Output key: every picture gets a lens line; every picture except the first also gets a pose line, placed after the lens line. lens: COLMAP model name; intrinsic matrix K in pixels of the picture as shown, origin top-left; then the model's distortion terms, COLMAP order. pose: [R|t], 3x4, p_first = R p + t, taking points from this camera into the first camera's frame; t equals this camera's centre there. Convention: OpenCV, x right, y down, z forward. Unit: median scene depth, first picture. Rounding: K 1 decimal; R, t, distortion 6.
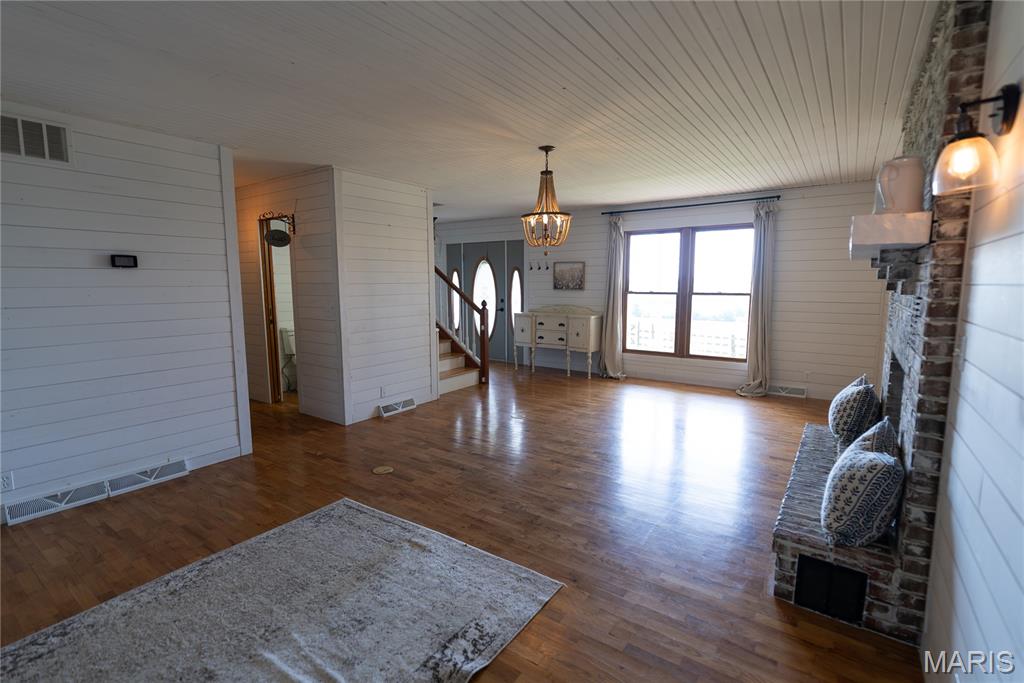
lens RADIAL K [[468.1, 0, 500.6], [0, 468.1, 339.4], [0, 0, 1]] dist [-0.011818, 0.001738]
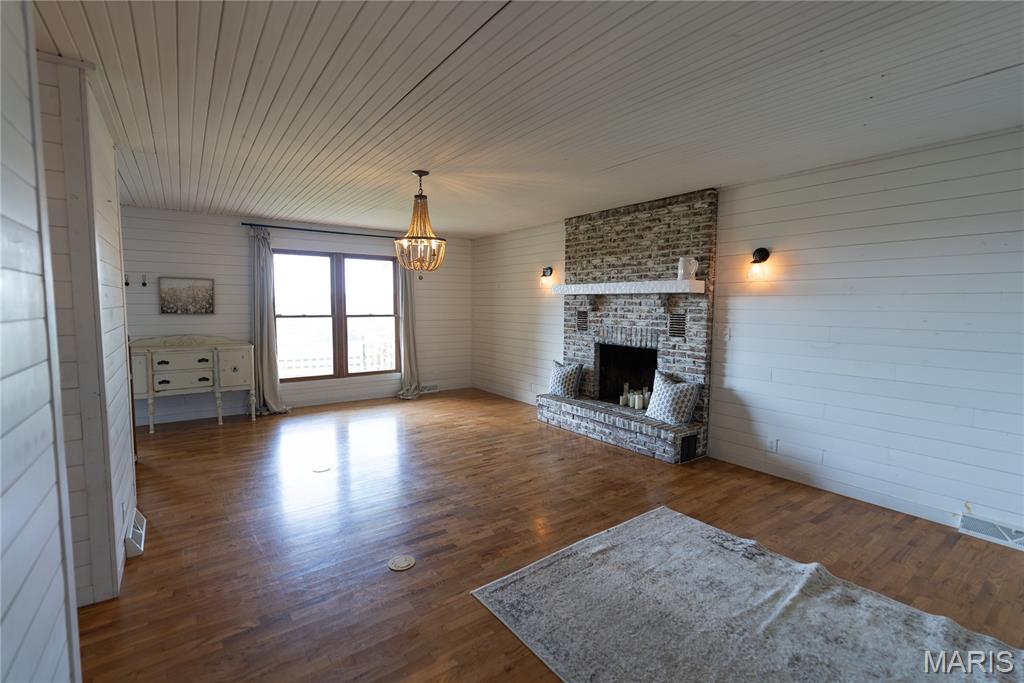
lens RADIAL K [[468.1, 0, 511.4], [0, 468.1, 341.9], [0, 0, 1]] dist [-0.011818, 0.001738]
pose [[0.305672, -0.071938, 0.949415, -0.484814], [0.108733, 0.993256, 0.040252, -0.041696], [-0.945908, 0.090929, 0.311432, 0.322844]]
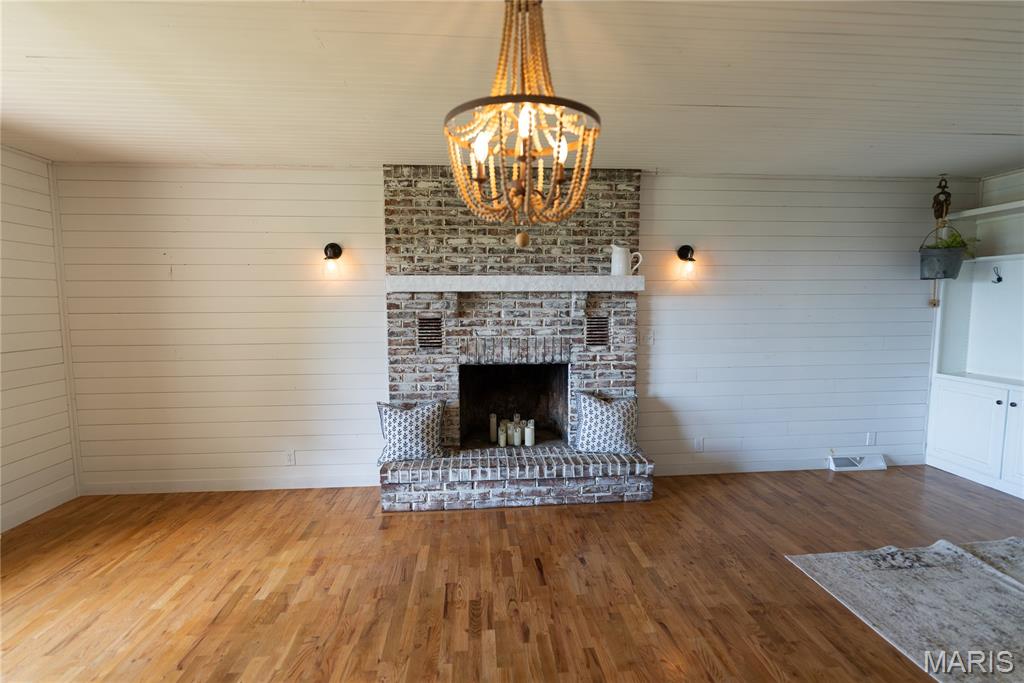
lens RADIAL K [[468.1, 0, 509.8], [0, 468.1, 342.9], [0, 0, 1]] dist [-0.011818, 0.001738]
pose [[-0.663785, -0.057763, 0.745689, -0.090981], [0.098914, 0.981476, 0.164078, -0.101928], [-0.741353, 0.182672, -0.645776, 0.758868]]
